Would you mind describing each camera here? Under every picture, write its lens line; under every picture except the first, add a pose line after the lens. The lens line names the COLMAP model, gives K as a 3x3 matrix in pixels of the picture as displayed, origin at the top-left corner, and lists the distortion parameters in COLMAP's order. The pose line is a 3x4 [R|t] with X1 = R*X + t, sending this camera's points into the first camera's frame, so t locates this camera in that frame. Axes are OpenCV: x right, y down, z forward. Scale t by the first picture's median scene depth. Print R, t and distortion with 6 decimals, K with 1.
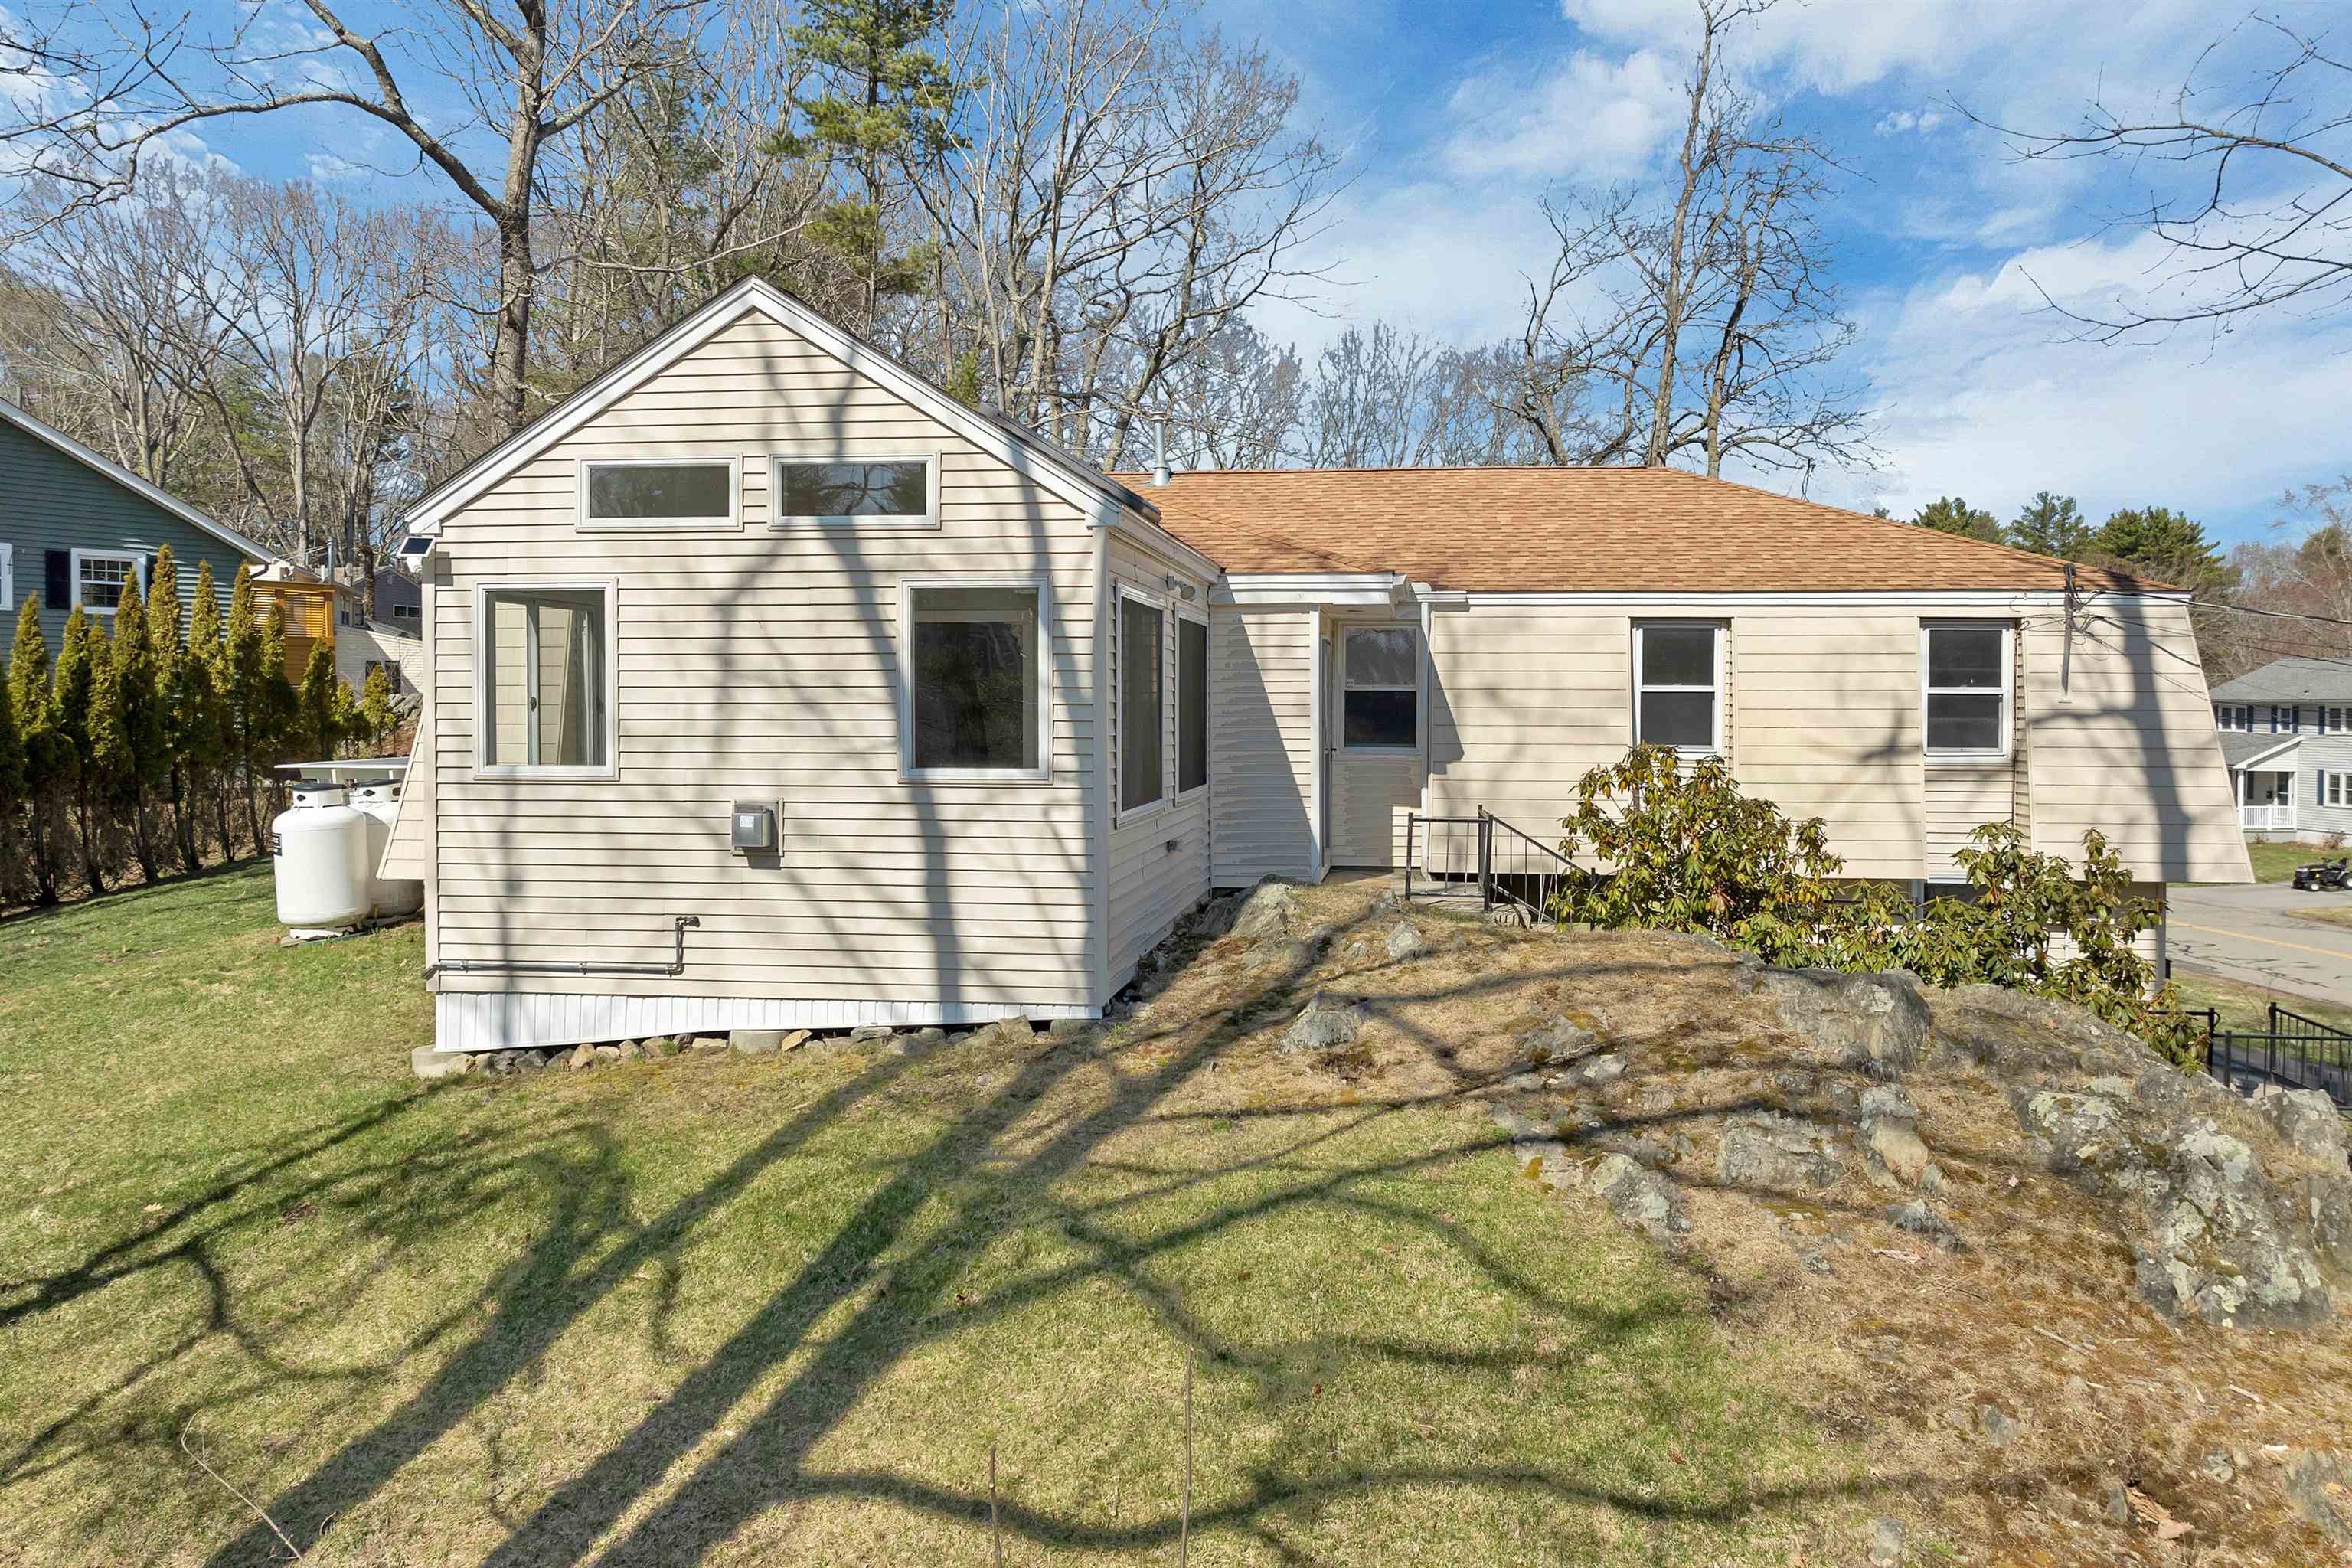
lens RADIAL K [[1714.2, 0, 1198.2], [0, 1714.2, 721.1], [0, 0, 1]] dist [-0.040089, 0.002165]
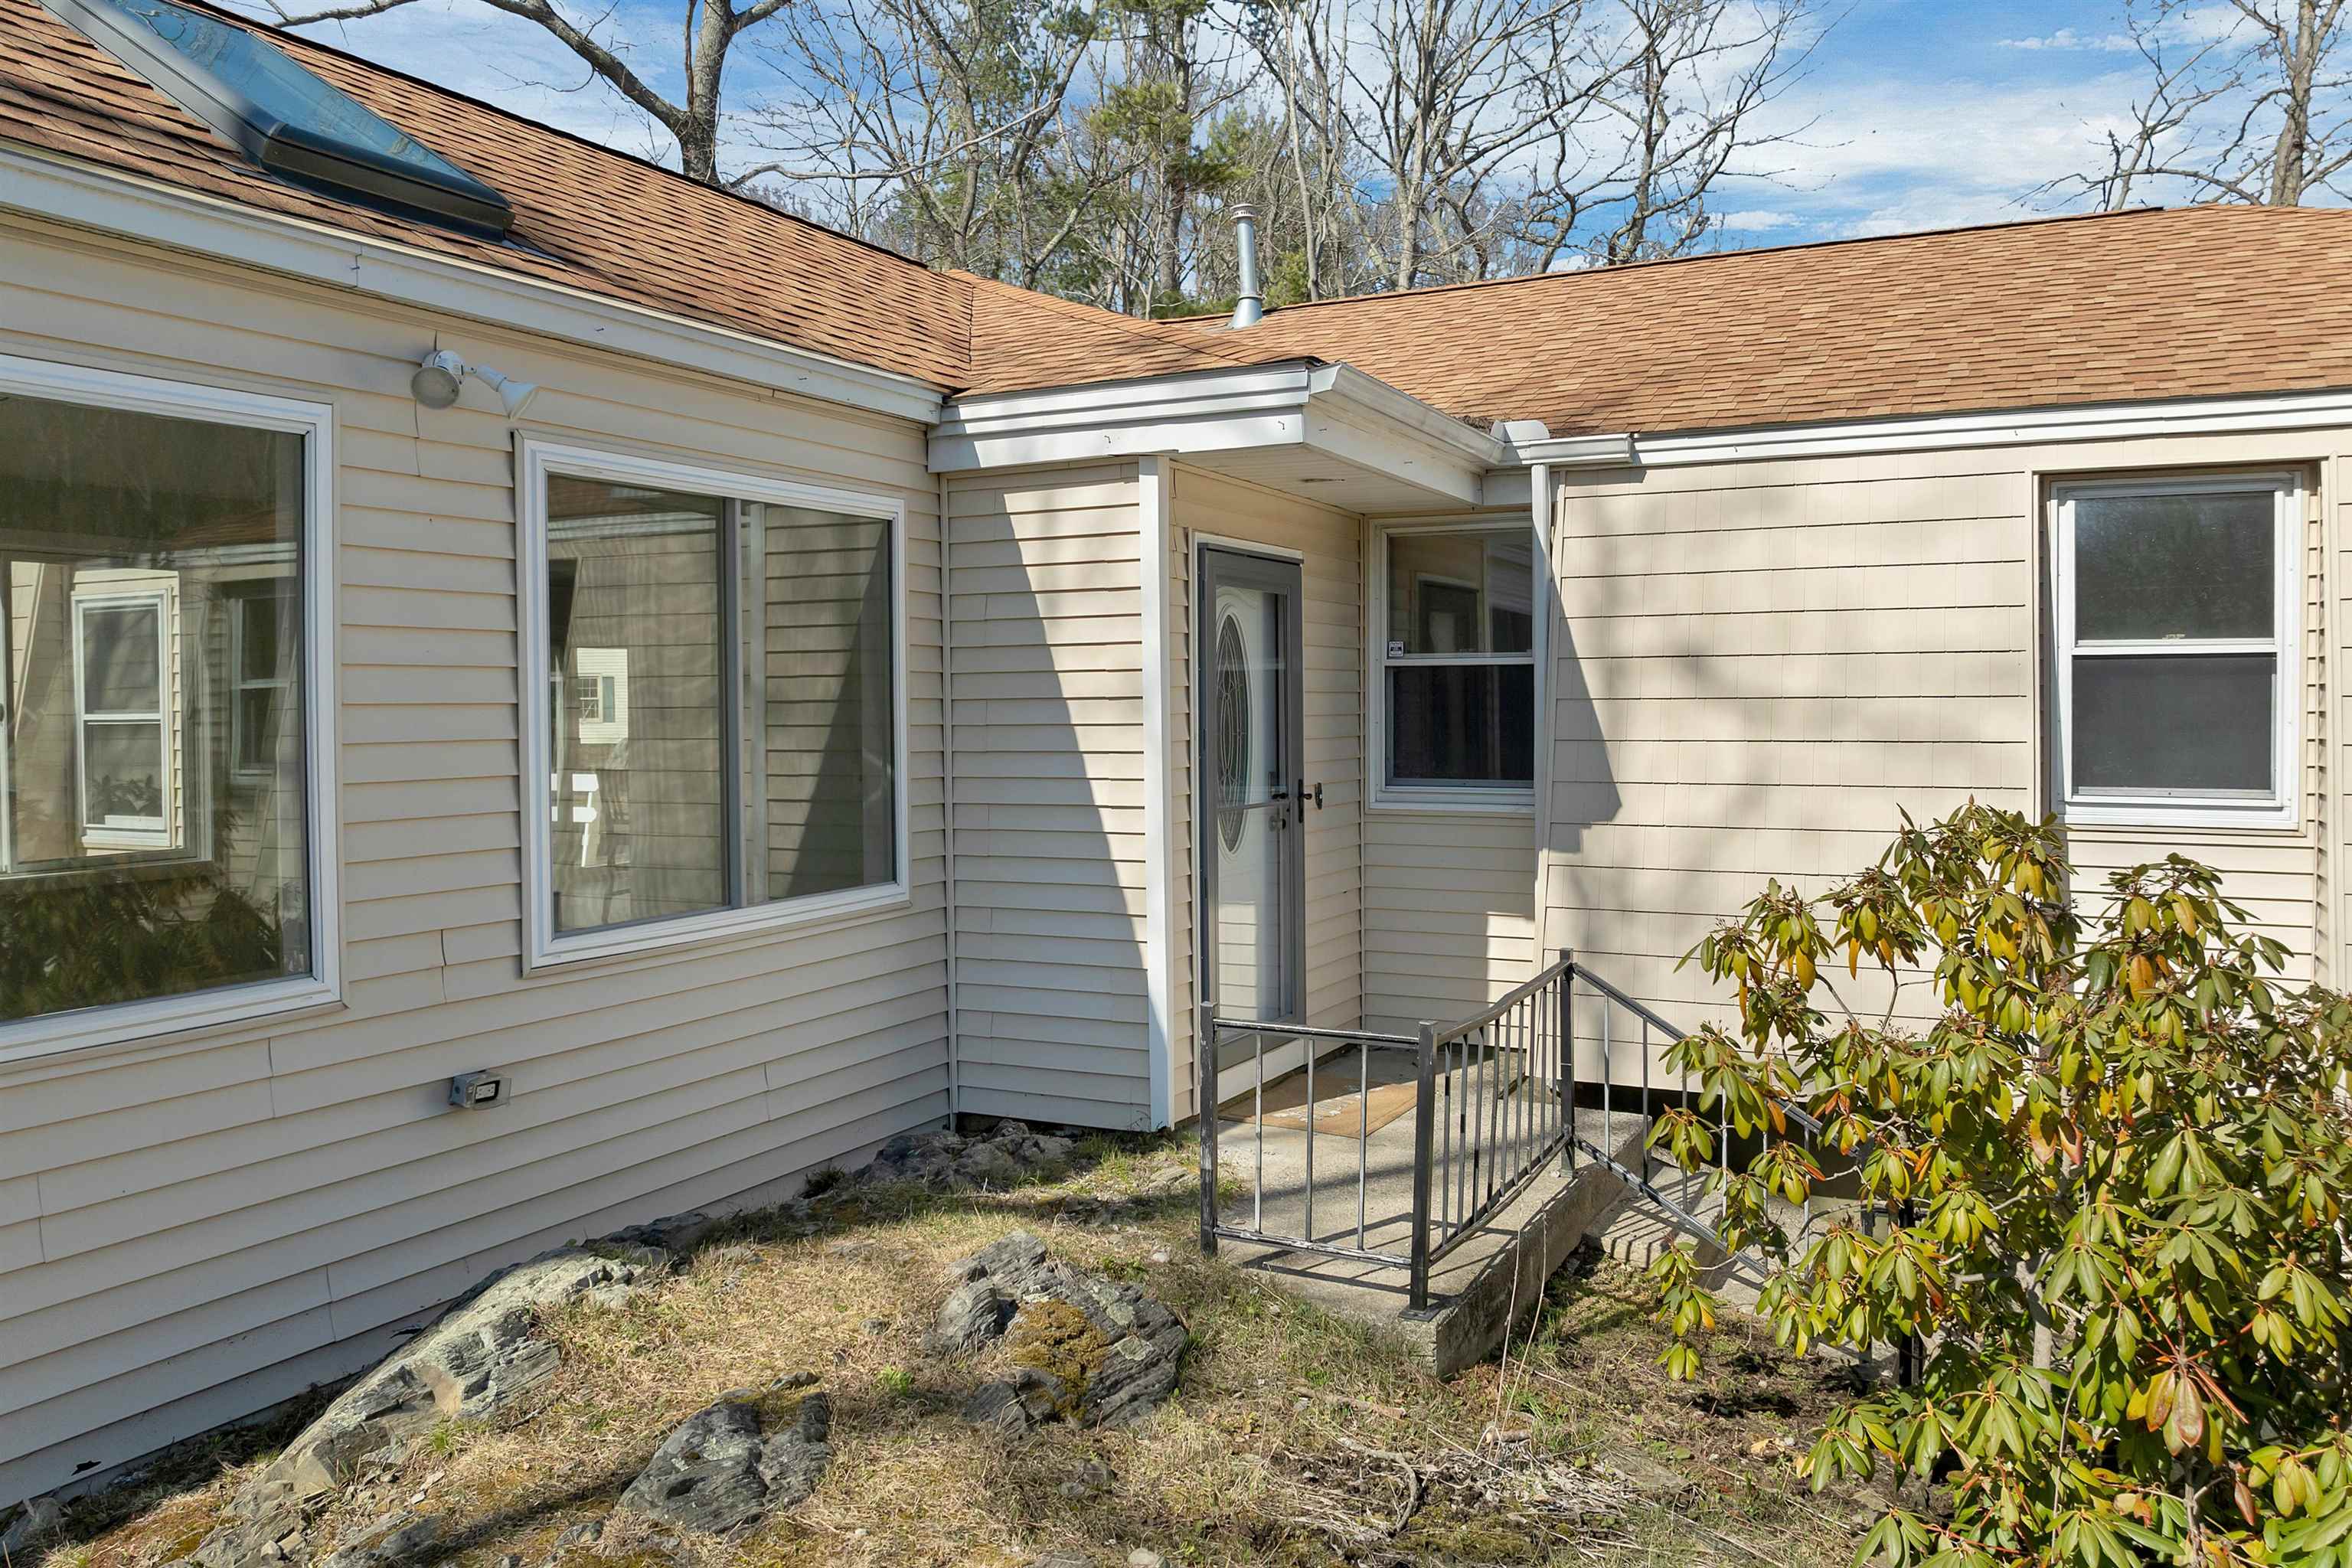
lens RADIAL K [[1714.2, 0, 1198.2], [0, 1714.2, 721.1], [0, 0, 1]] dist [-0.040089, 0.002165]
pose [[0.943245, -0.008681, -0.331984, 0.202917], [0.009440, 0.999955, 0.000672, -0.003743], [0.331963, -0.003768, 0.943285, 0.567857]]
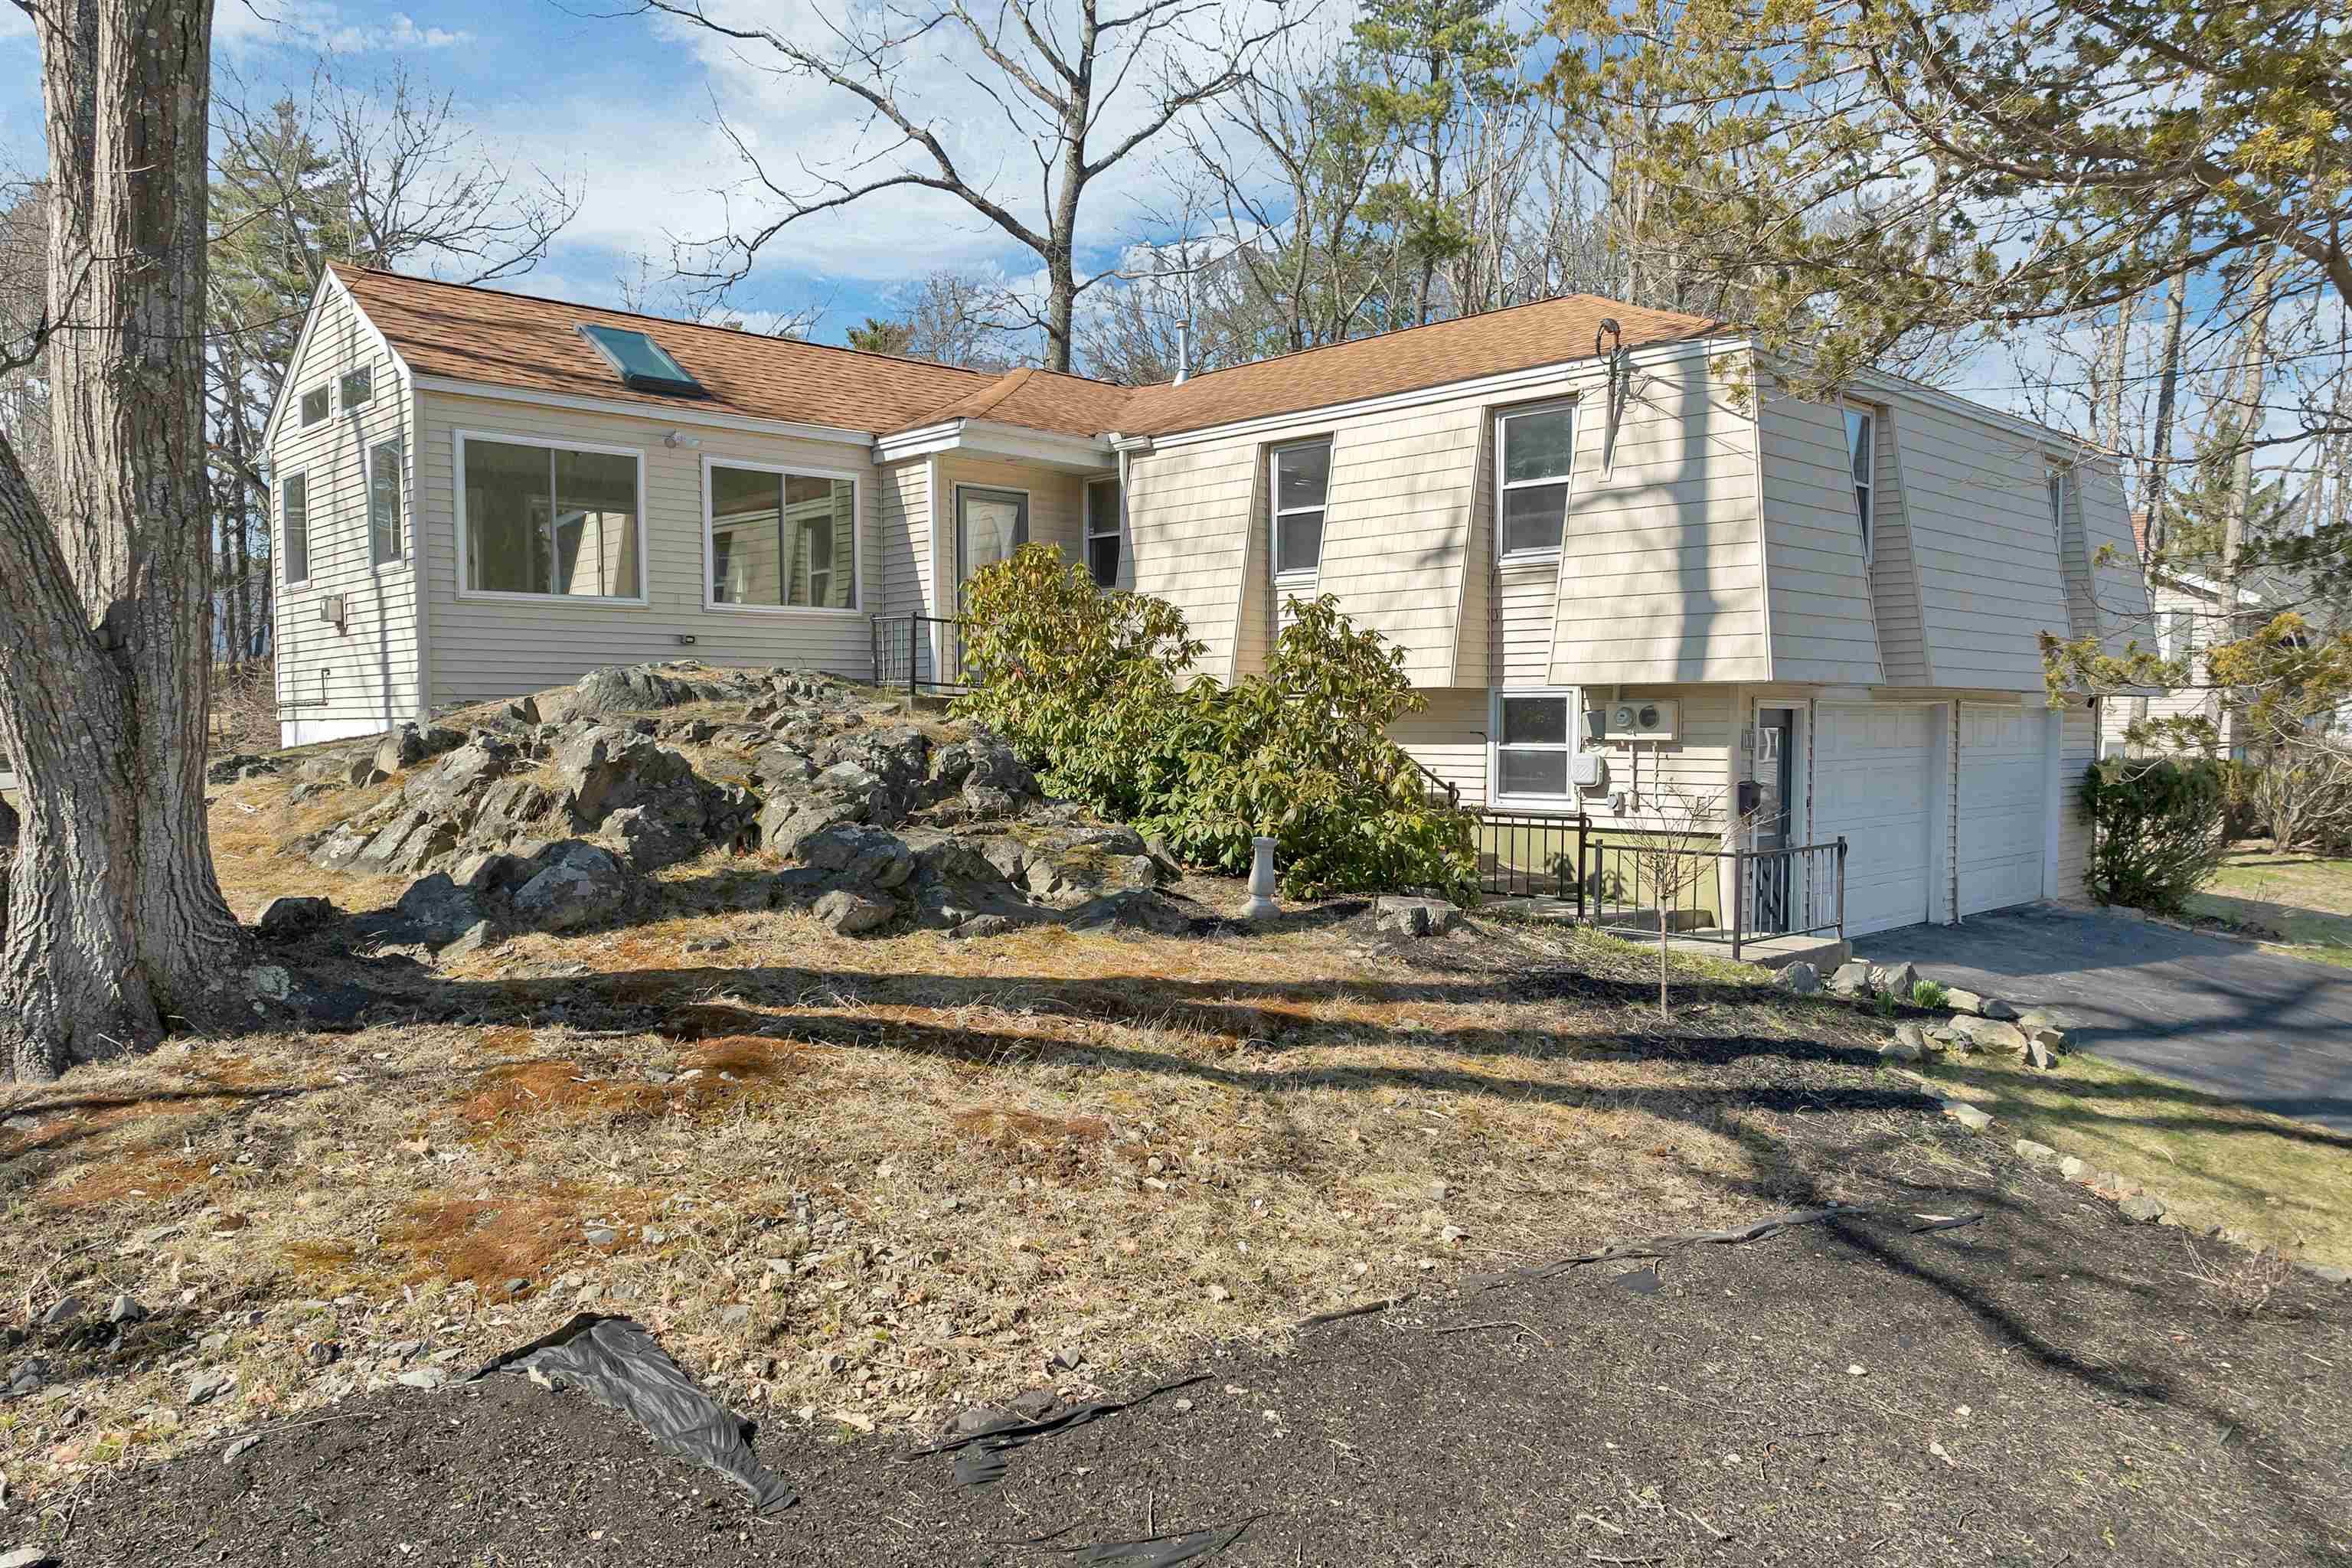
lens RADIAL K [[1707.8, 0, 1175.1], [0, 1707.8, 816.4], [0, 0, 1]] dist [-0.036018, -0.001663]
pose [[0.770031, 0.027960, -0.637394, 0.890944], [-0.002236, 0.999151, 0.041127, 0.123690], [0.638003, -0.030244, 0.769440, 0.182879]]
